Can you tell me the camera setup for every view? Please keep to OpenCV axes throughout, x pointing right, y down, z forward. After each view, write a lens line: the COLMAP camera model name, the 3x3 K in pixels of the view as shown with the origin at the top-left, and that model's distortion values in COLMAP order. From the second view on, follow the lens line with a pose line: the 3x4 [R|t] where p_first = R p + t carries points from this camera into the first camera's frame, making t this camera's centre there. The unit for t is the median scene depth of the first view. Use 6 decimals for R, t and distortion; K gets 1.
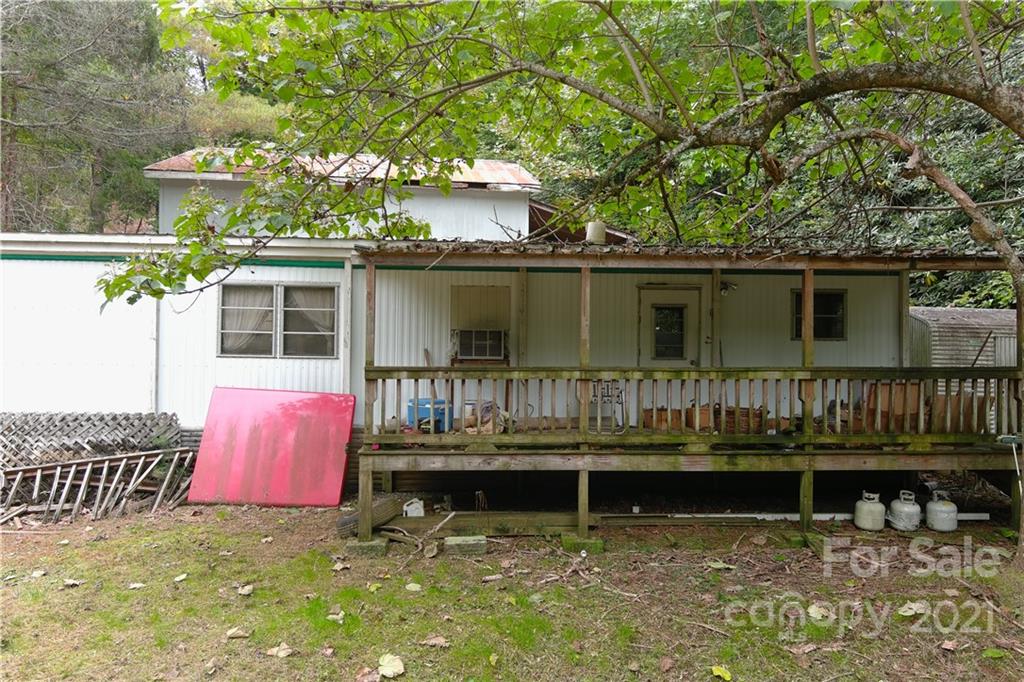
lens RADIAL K [[789.3, 0, 512.0], [0, 789.3, 341.0], [0, 0, 1]] dist [0.028248, -0.001838]
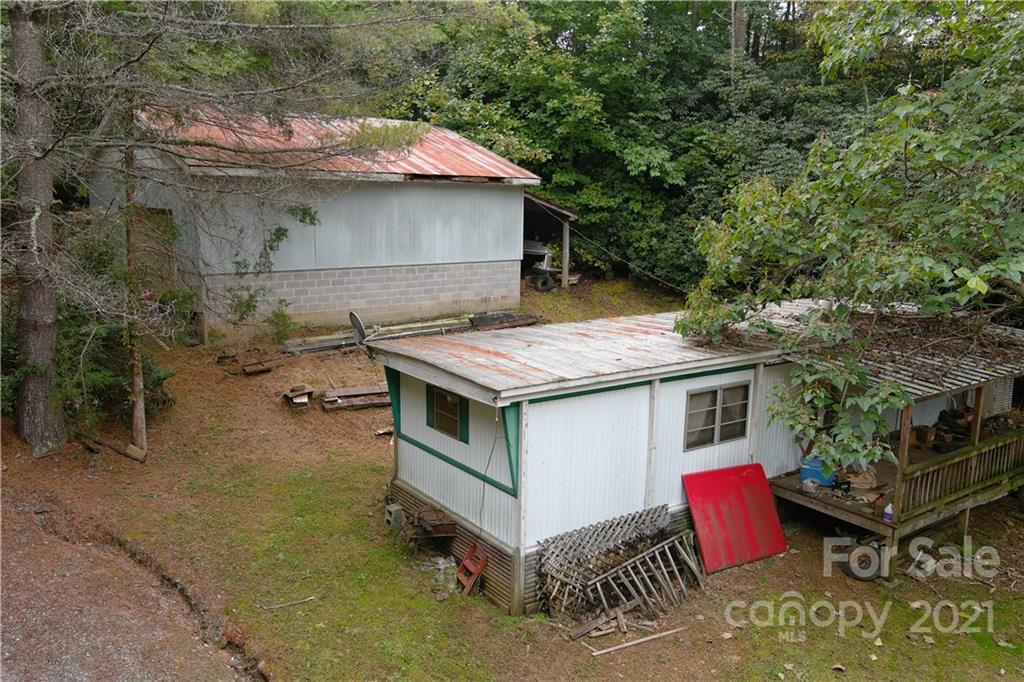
lens RADIAL K [[789.3, 0, 512.0], [0, 789.3, 341.0], [0, 0, 1]] dist [0.028248, -0.001838]
pose [[0.844564, -0.091267, 0.527620, -1.310985], [-0.012001, 0.981893, 0.189055, -0.403030], [-0.535321, -0.166001, 0.828176, 0.166457]]
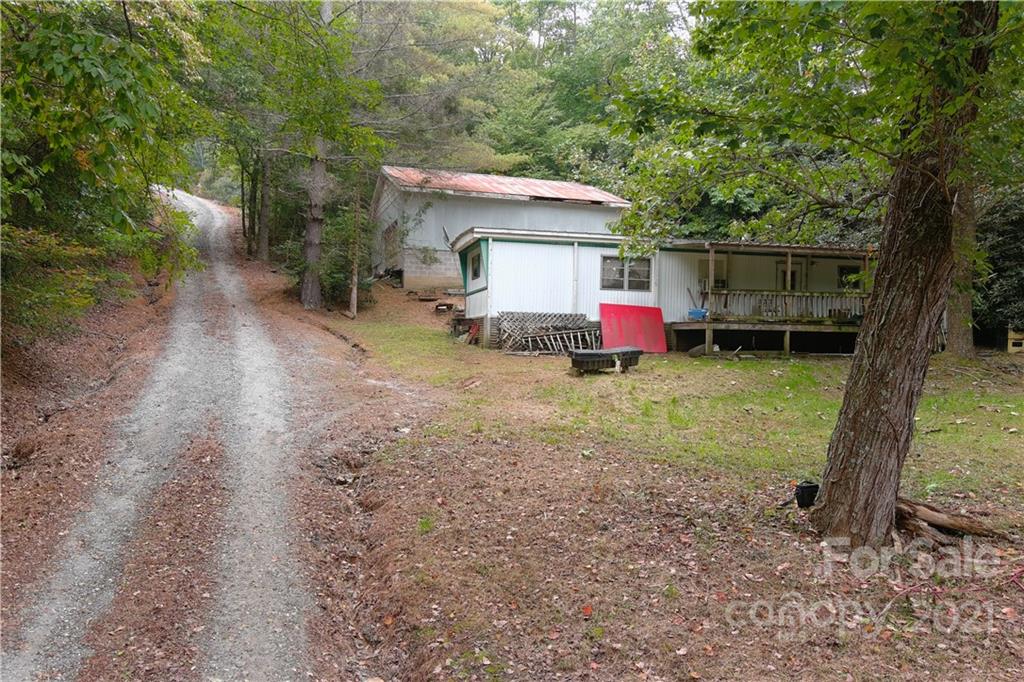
lens RADIAL K [[789.3, 0, 512.0], [0, 789.3, 341.0], [0, 0, 1]] dist [0.028248, -0.001838]
pose [[0.984898, 0.009846, 0.172857, -1.054381], [-0.010910, 0.999927, 0.005208, 0.164033], [-0.172793, -0.007015, 0.984933, -1.181599]]
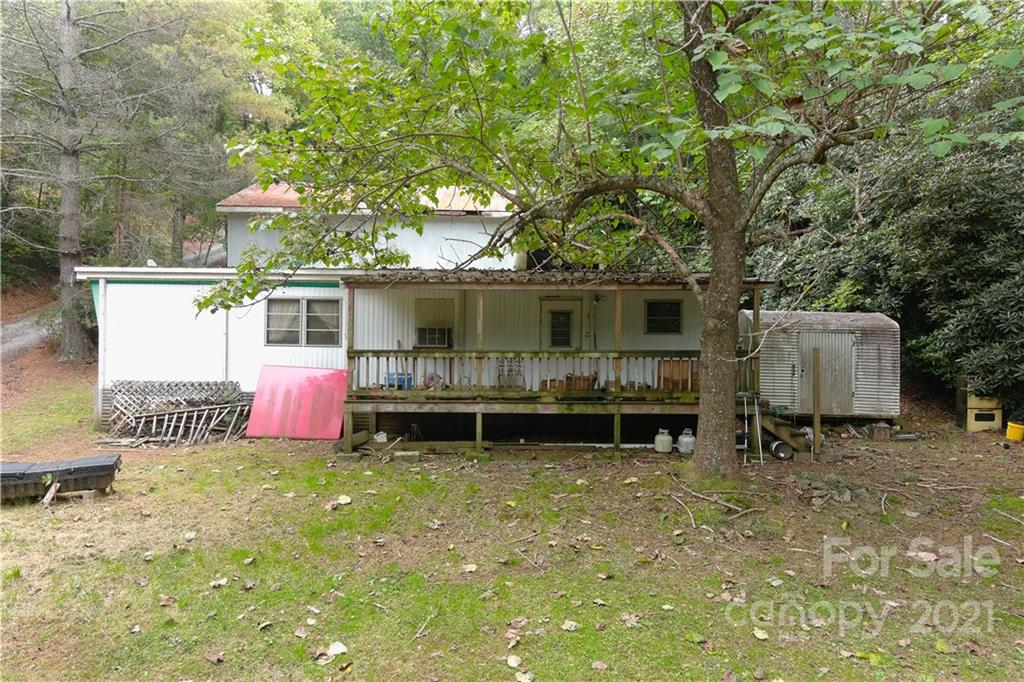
lens RADIAL K [[786.8, 0, 512.0], [0, 786.8, 341.0], [0, 0, 1]] dist [0.042606, -0.003258]
pose [[0.997333, -0.001333, -0.072980, 0.237012], [0.001462, 0.999997, 0.001703, 0.009703], [0.072977, -0.001805, 0.997332, -0.535303]]
